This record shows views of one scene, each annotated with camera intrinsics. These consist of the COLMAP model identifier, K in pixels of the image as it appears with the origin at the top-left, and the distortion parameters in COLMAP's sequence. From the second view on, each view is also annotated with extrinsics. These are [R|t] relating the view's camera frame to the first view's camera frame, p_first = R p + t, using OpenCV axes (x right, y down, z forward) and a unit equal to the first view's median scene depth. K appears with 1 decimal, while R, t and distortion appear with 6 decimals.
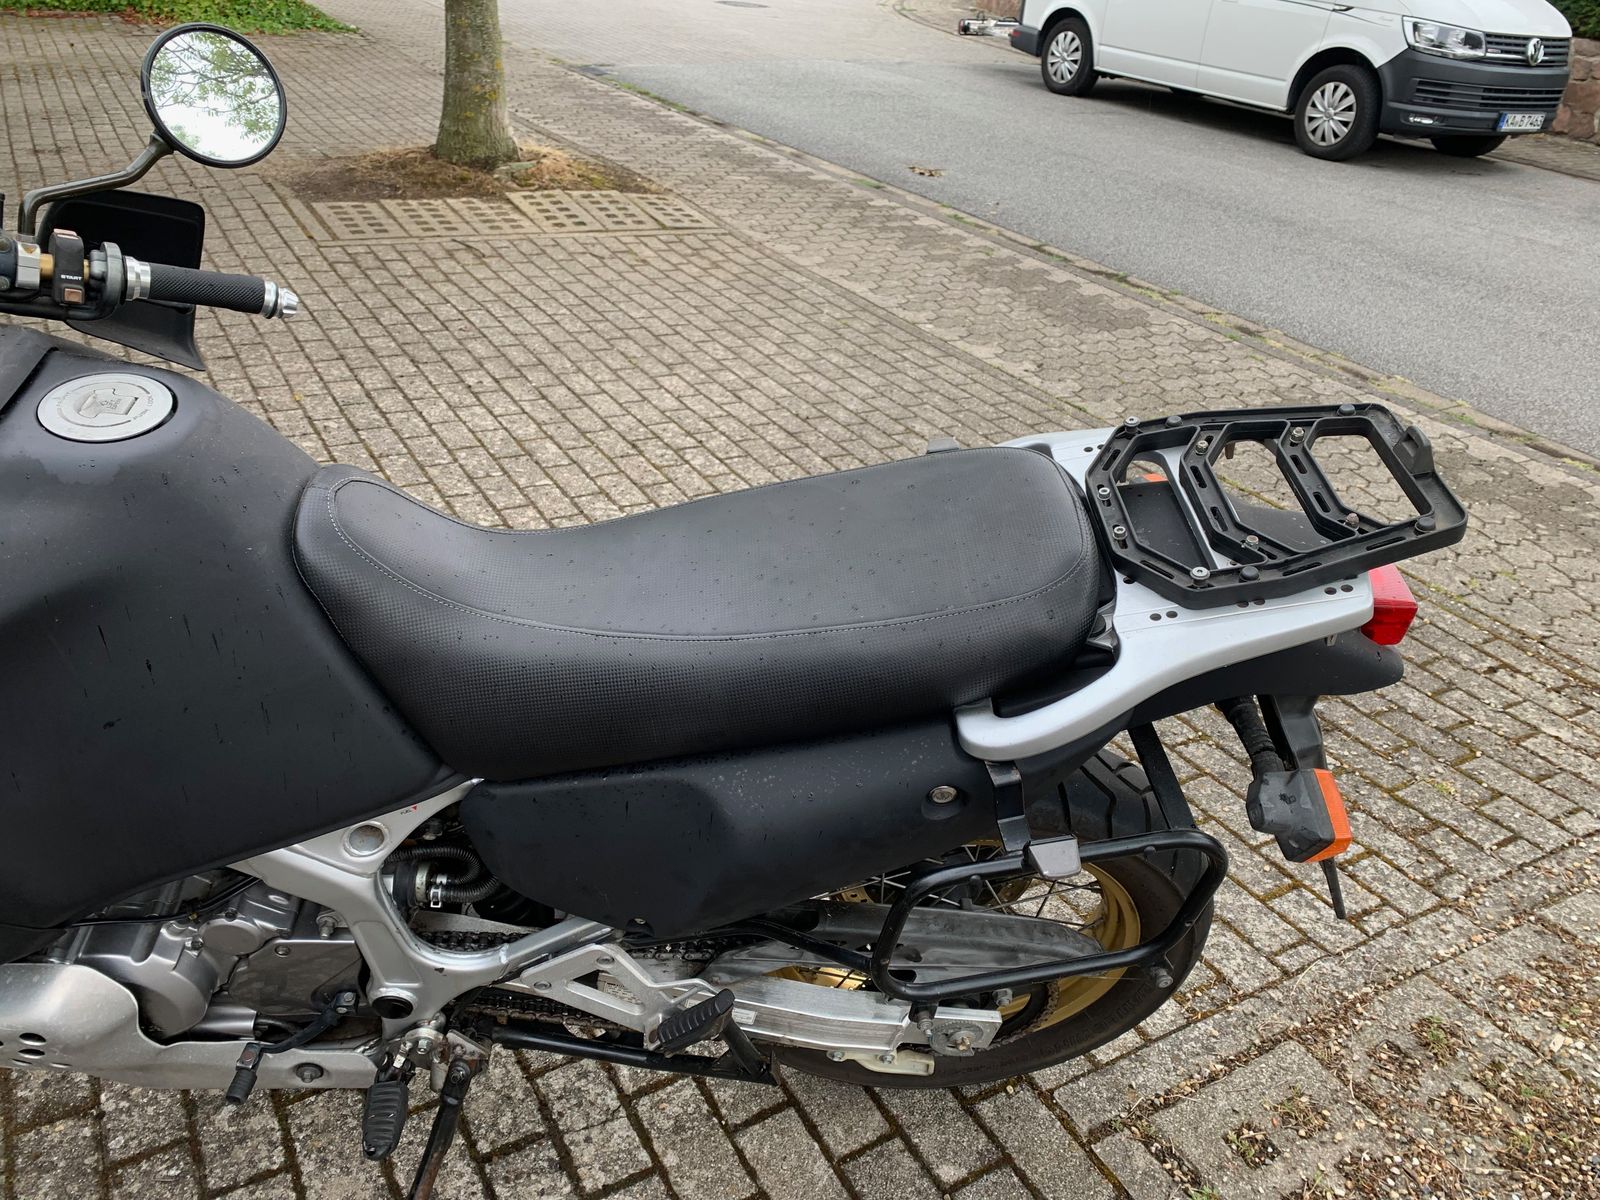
lens RADIAL K [[1233.7, 0, 797.2], [0, 1233.7, 599.0], [0, 0, 1]] dist [0.035093, -0.051424]
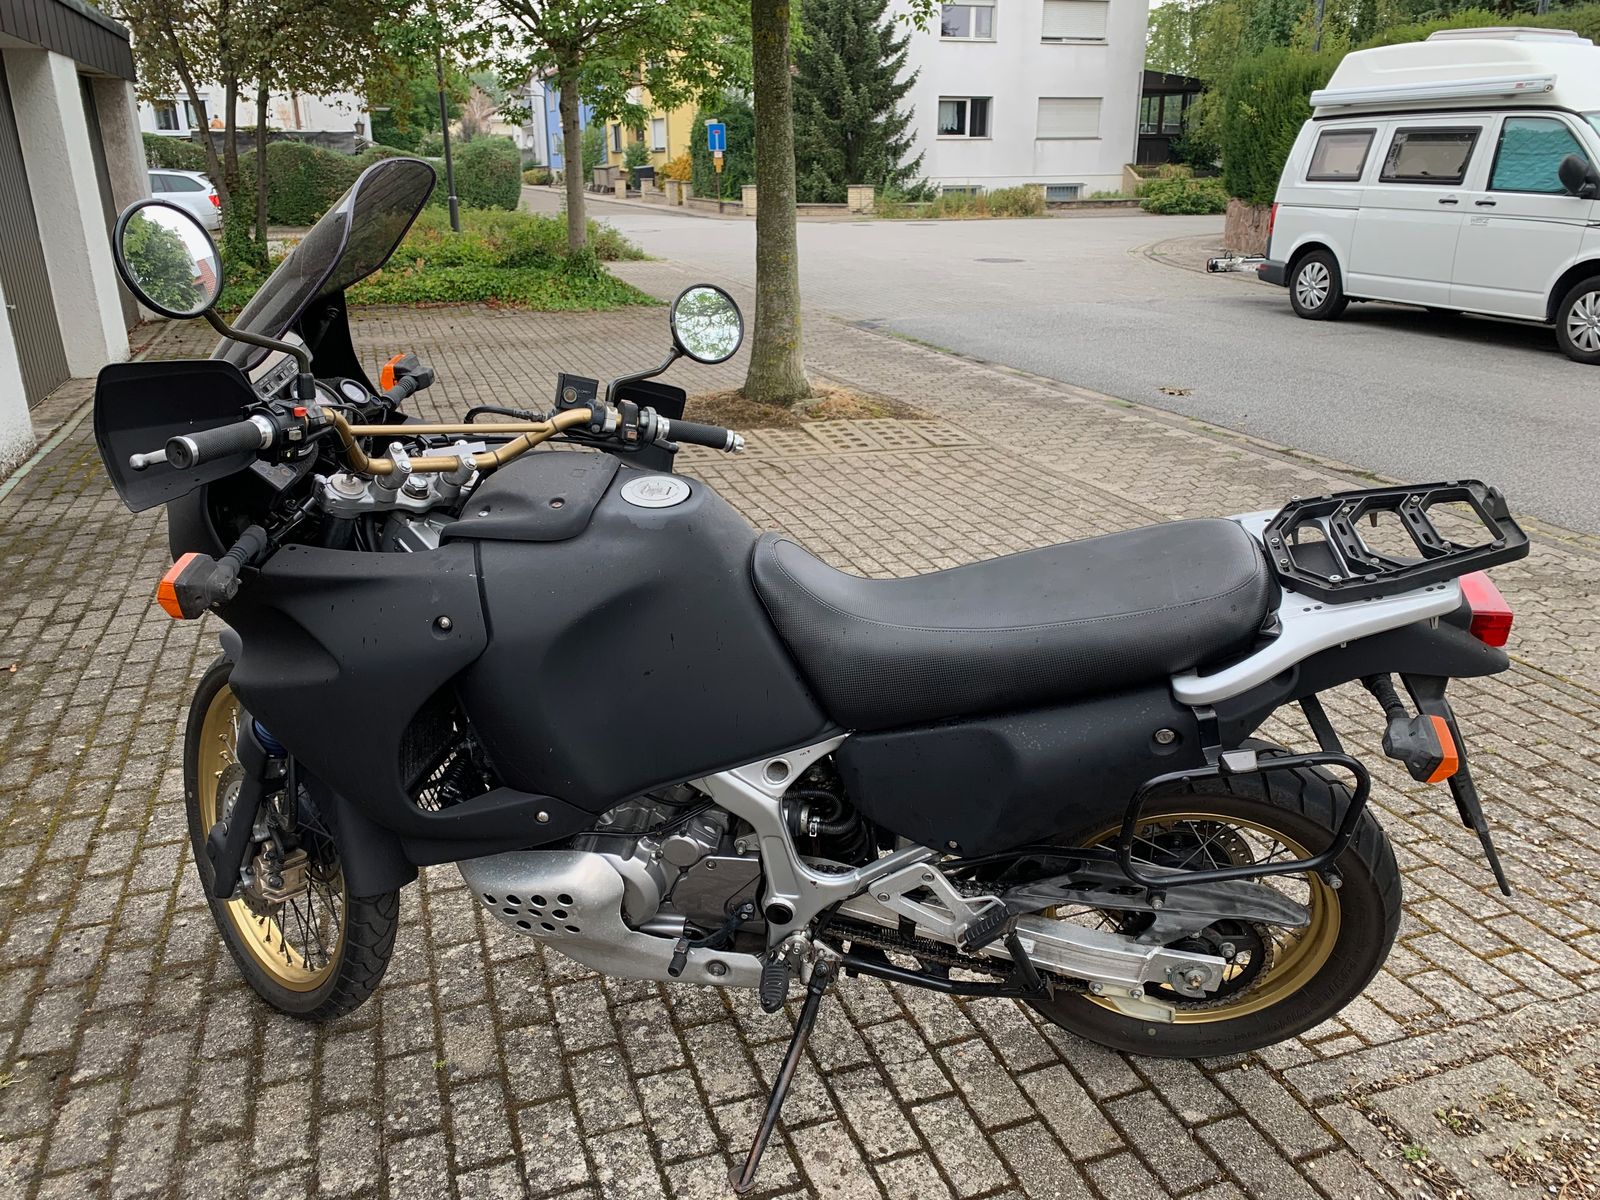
lens RADIAL K [[1233.7, 0, 793.4], [0, 1233.7, 599.5], [0, 0, 1]] dist [0.035093, -0.051424]
pose [[0.978385, -0.012308, -0.206424, -0.005880], [-0.025814, 0.983150, -0.180969, 0.184199], [0.205173, 0.182386, 0.961582, -0.366095]]
